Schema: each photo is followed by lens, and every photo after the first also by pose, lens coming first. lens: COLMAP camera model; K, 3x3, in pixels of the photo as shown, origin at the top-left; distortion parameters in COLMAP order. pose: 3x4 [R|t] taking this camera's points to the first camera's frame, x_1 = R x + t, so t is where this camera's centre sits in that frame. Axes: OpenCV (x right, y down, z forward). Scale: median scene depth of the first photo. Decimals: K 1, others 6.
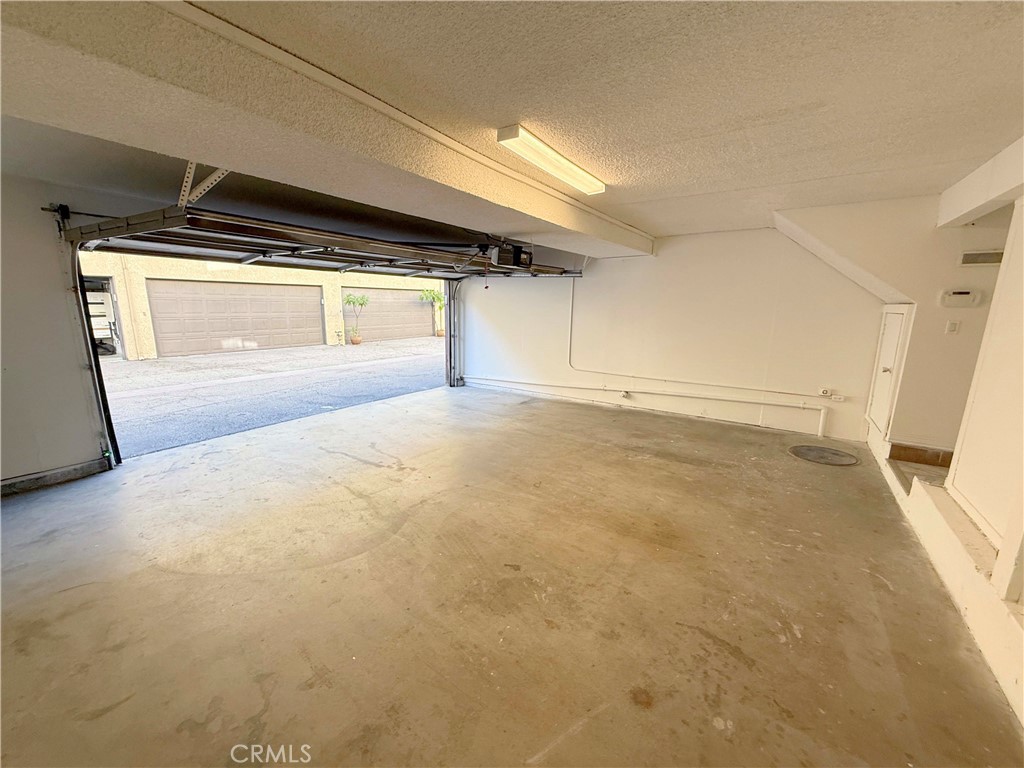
lens RADIAL K [[405.5, 0, 513.4], [0, 405.5, 382.8], [0, 0, 1]] dist [0.002365, -0.000193]
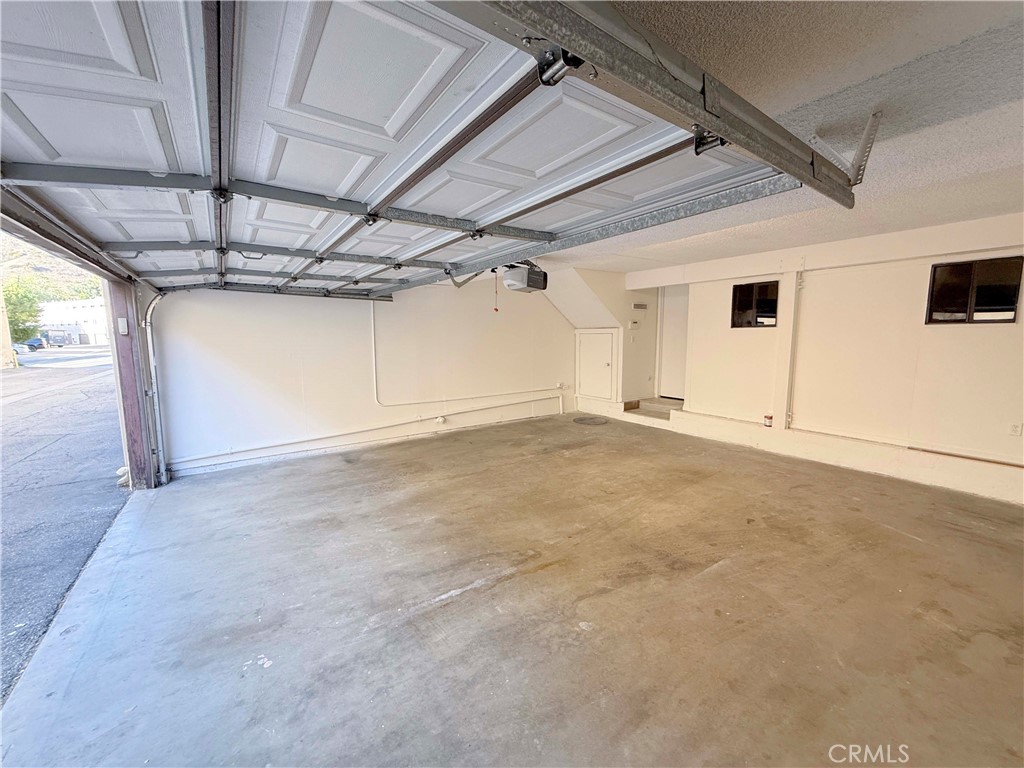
lens RADIAL K [[405.5, 0, 510.6], [0, 405.5, 380.1], [0, 0, 1]] dist [0.002365, -0.000193]
pose [[0.375354, -0.116887, 0.919482, -0.878440], [0.190658, 0.980539, 0.046817, -0.125550], [-0.907060, 0.157734, 0.390335, 0.673734]]
